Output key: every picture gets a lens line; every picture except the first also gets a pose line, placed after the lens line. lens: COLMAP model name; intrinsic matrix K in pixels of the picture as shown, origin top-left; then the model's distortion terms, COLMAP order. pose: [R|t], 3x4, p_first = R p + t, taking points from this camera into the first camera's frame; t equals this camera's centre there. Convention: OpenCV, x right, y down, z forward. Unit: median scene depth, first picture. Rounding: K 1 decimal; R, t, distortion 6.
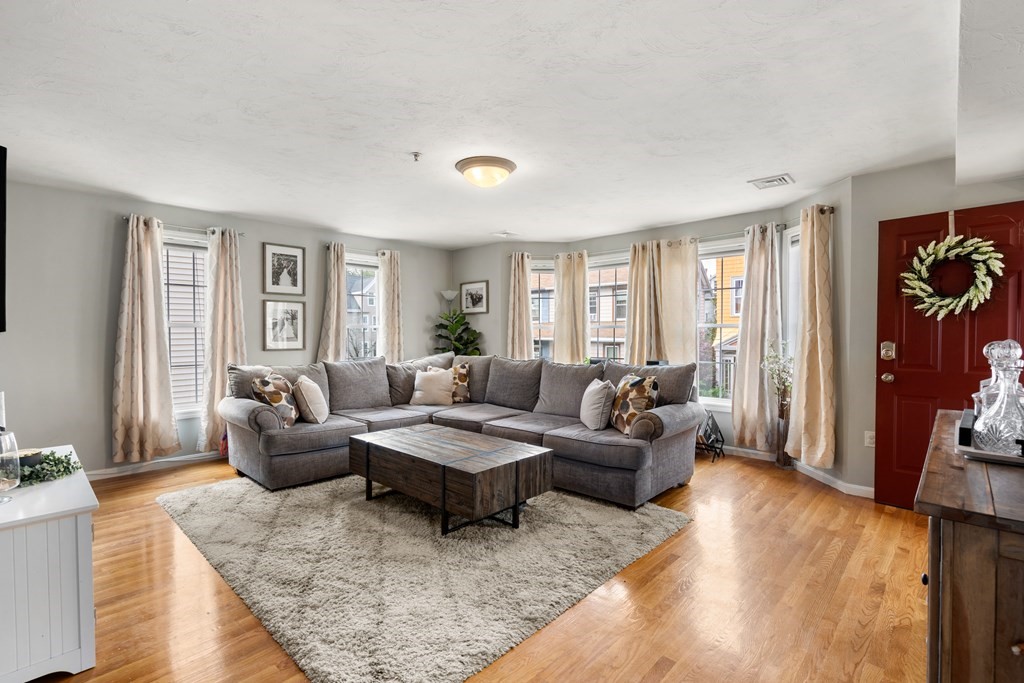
lens RADIAL K [[469.5, 0, 508.0], [0, 469.5, 349.2], [0, 0, 1]] dist [-0.000876, 0.001100]
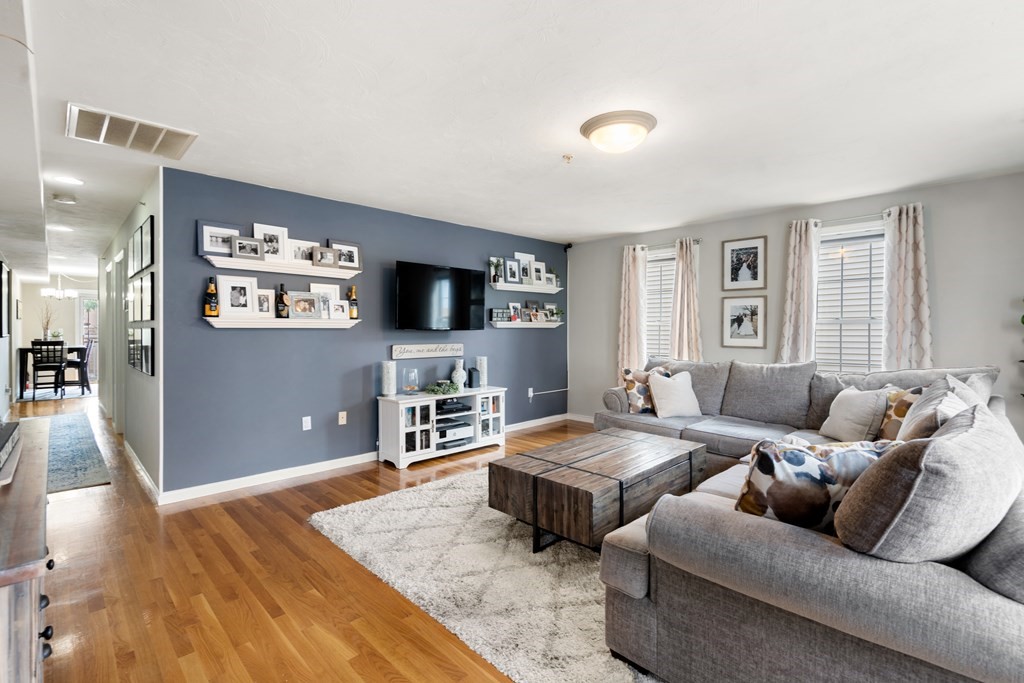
lens RADIAL K [[469.5, 0, 508.0], [0, 469.5, 349.2], [0, 0, 1]] dist [-0.000876, 0.001100]
pose [[-0.027426, 0.044397, -0.998637, 0.503868], [-0.035257, 0.998349, 0.045353, -0.021792], [0.999002, 0.036453, -0.025815, 0.545709]]
